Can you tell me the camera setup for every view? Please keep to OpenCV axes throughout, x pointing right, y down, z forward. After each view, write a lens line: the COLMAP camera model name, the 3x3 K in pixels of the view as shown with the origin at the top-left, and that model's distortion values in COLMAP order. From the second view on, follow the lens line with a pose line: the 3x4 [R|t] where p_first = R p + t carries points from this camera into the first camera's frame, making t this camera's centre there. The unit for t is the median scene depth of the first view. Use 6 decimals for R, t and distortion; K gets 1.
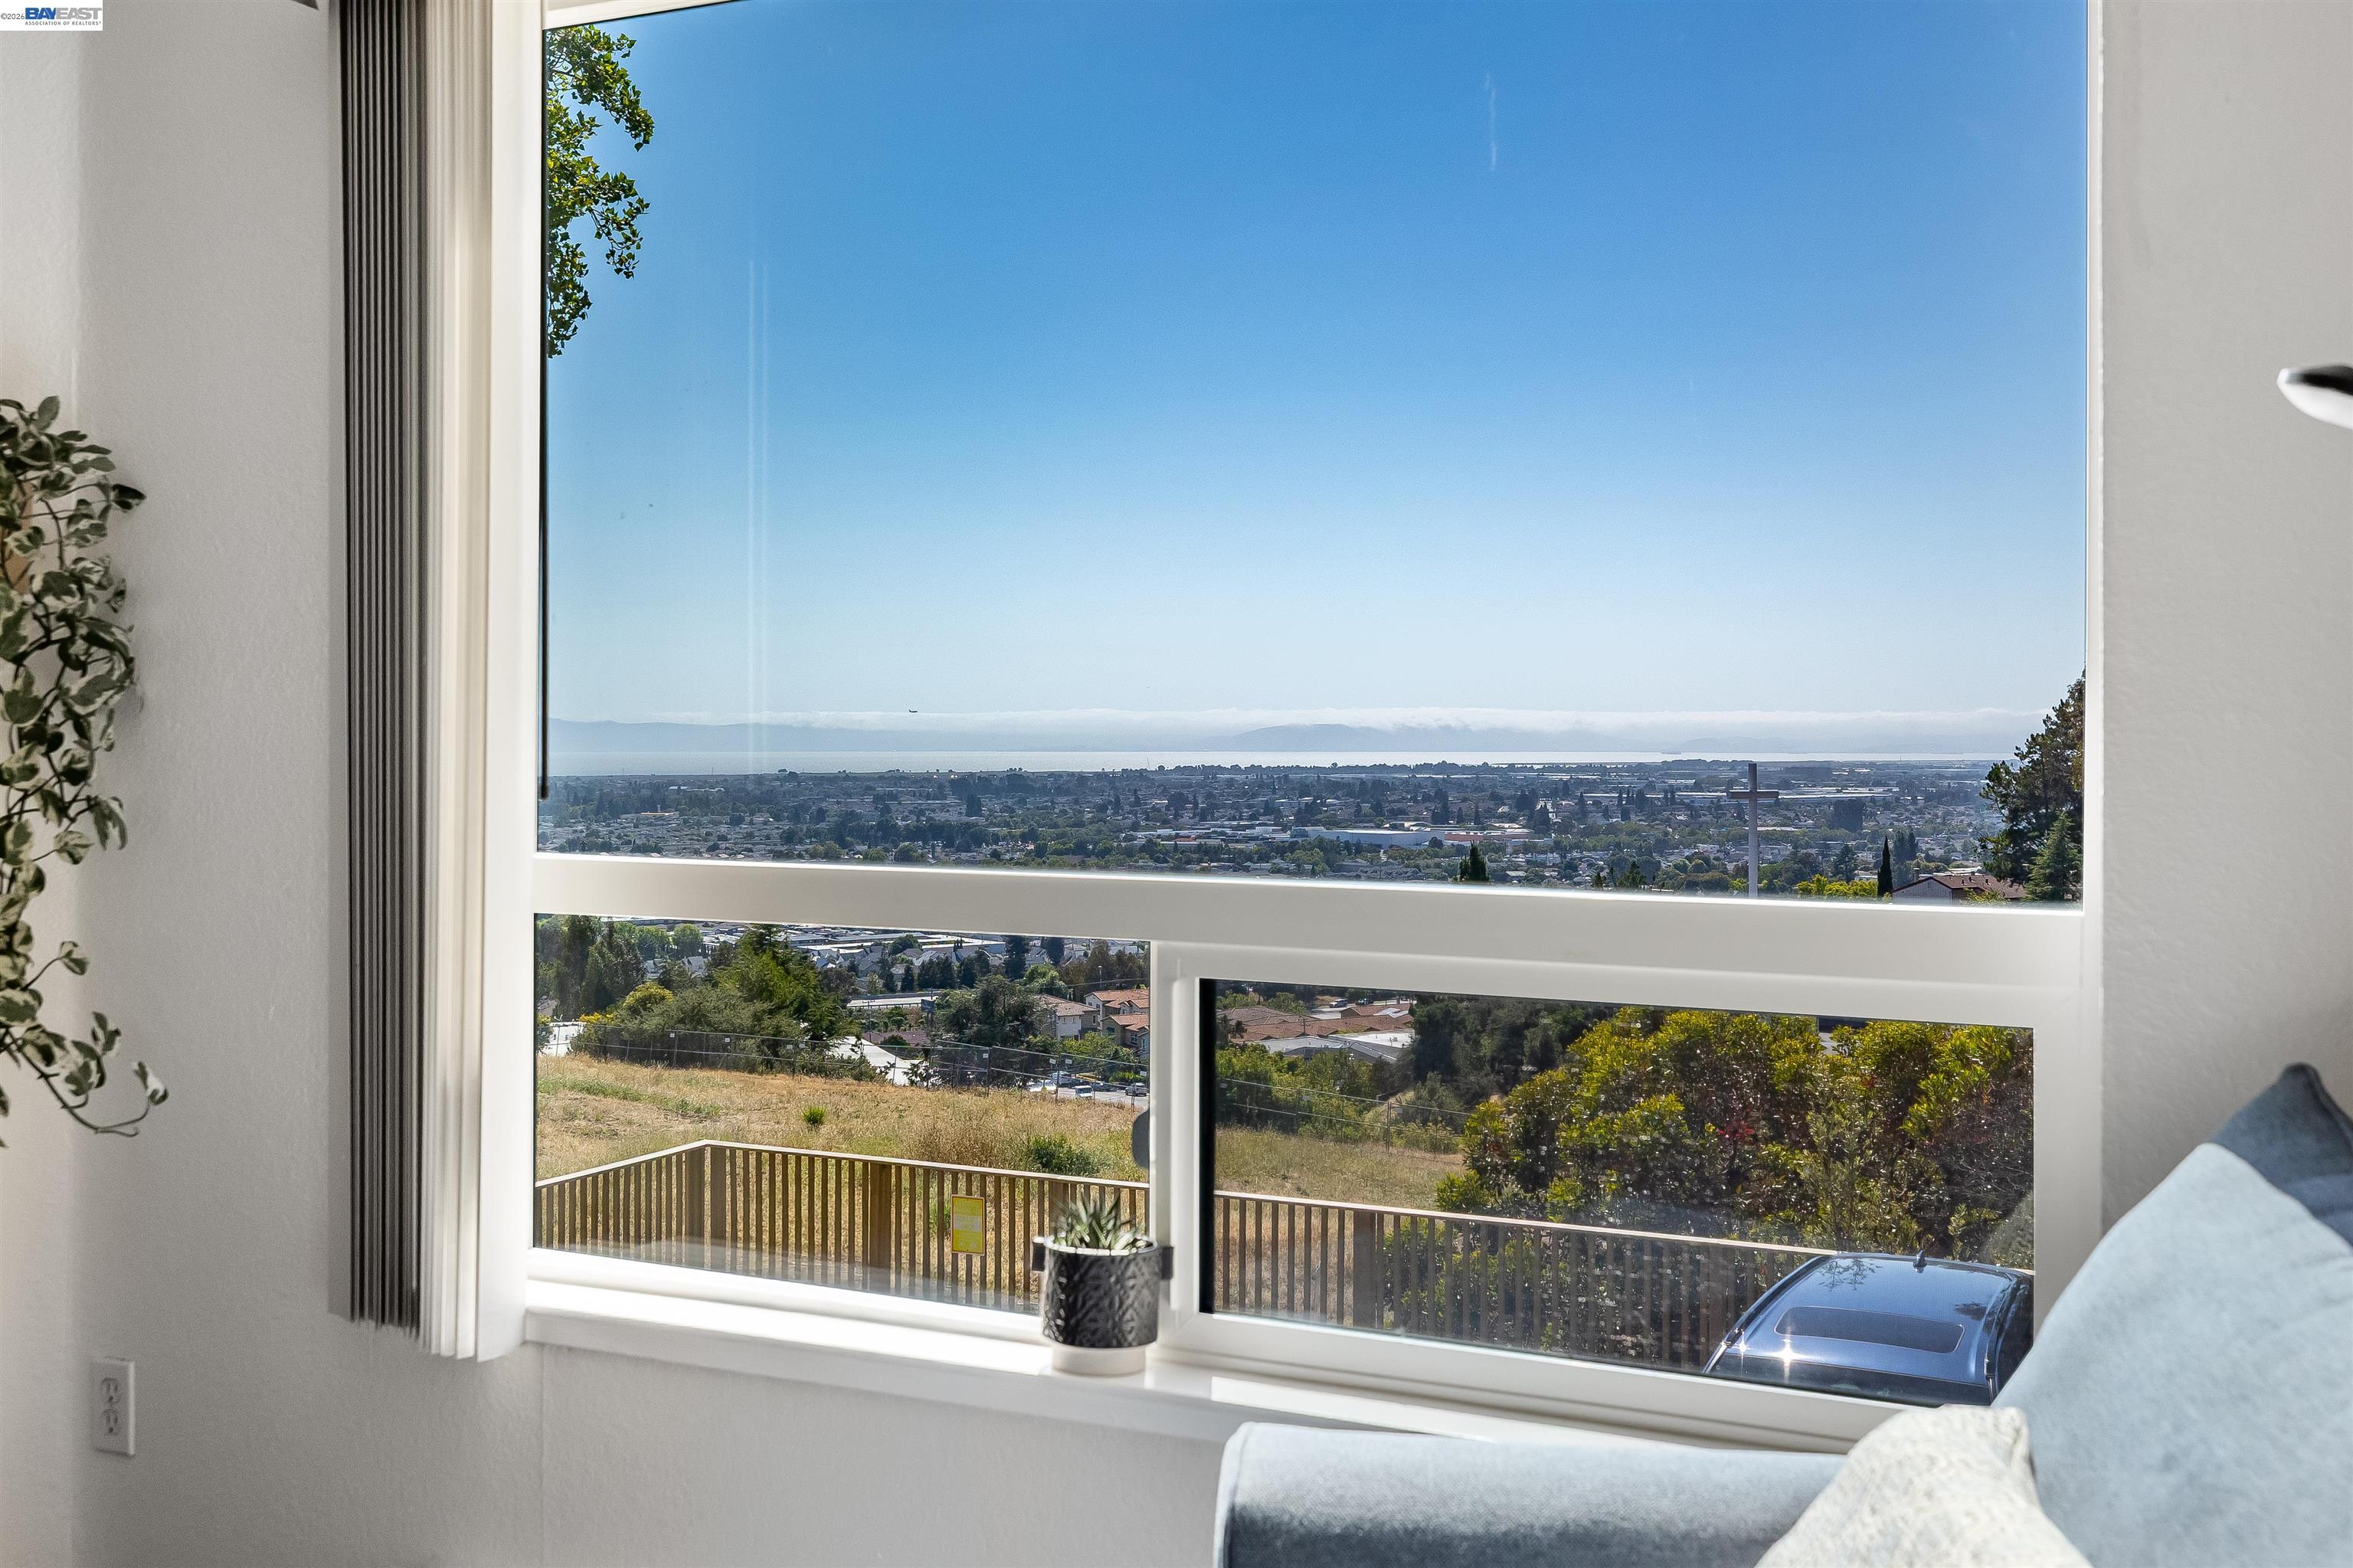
lens RADIAL K [[2369.3, 0, 1176.5], [0, 2369.3, 784.0], [0, 0, 1]] dist [0.003485, 0.003461]
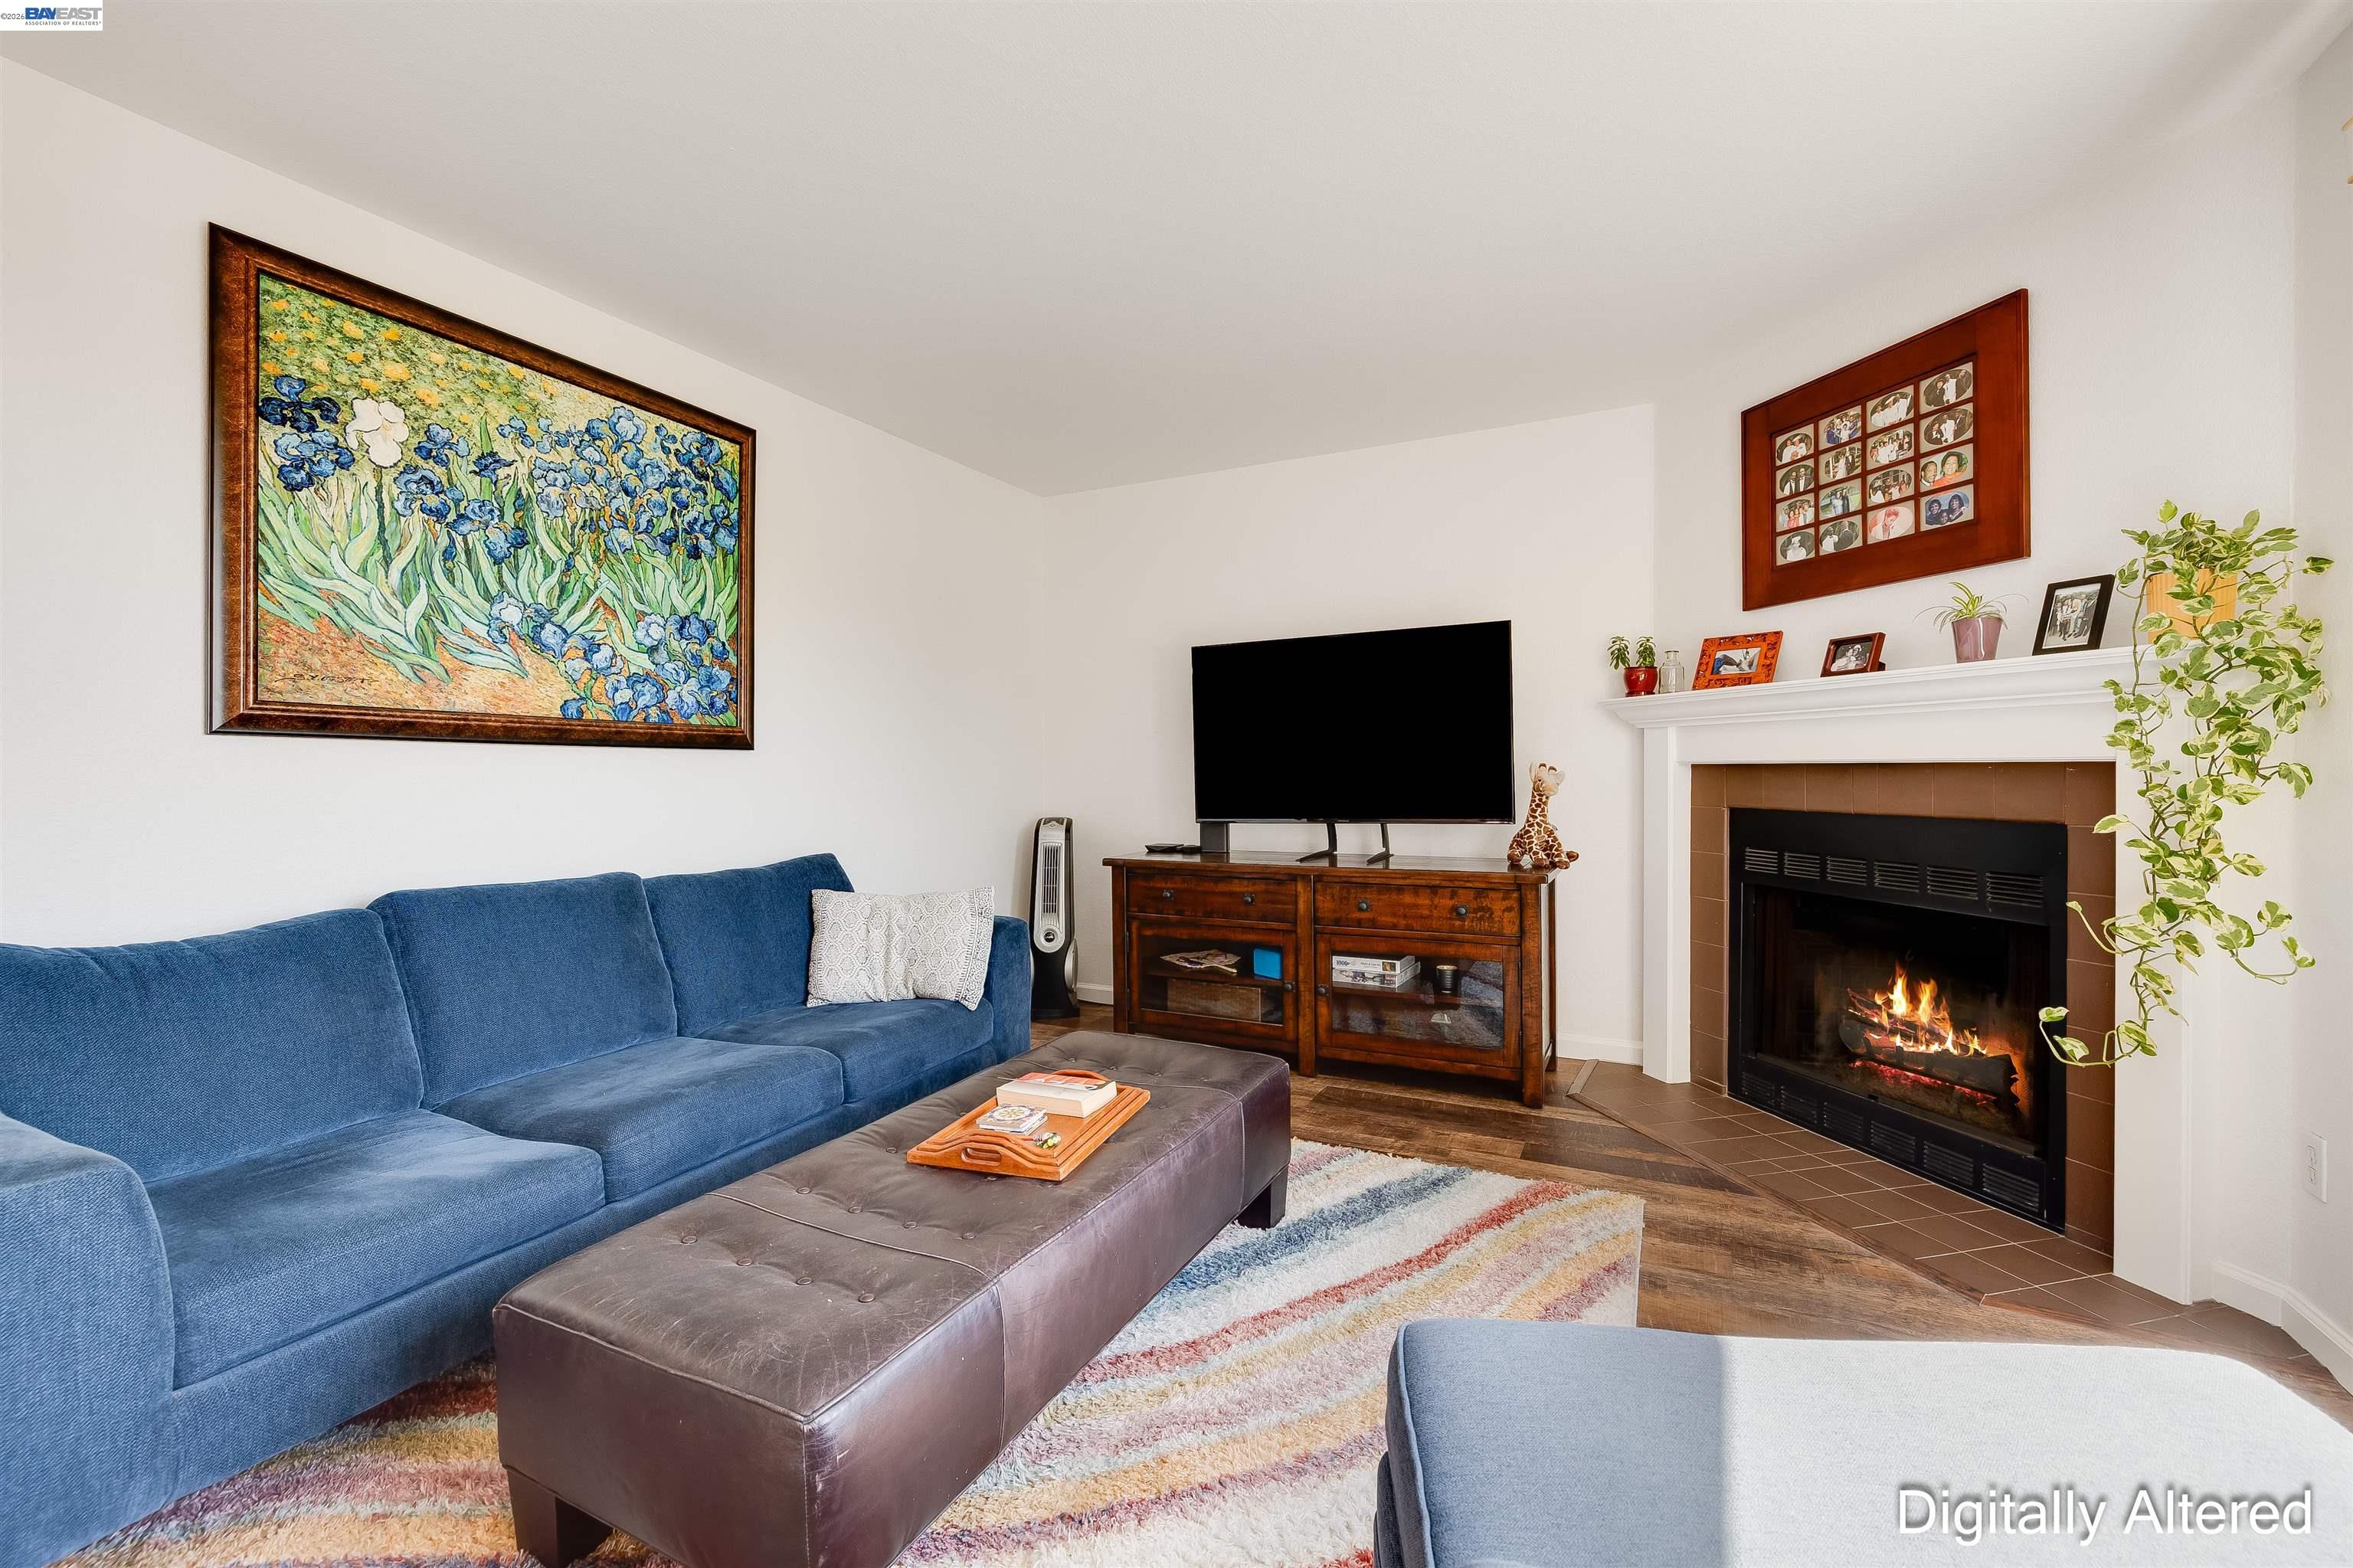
lens RADIAL K [[987.3, 0, 1176.5], [0, 987.3, 784.0], [0, 0, 1]] dist [0.000317, -0.000028]
pose [[0.005685, 0.014128, -0.999884, 0.186975], [-0.013167, 0.999815, 0.014052, 0.019918], [0.999897, 0.013086, 0.005870, 0.281008]]
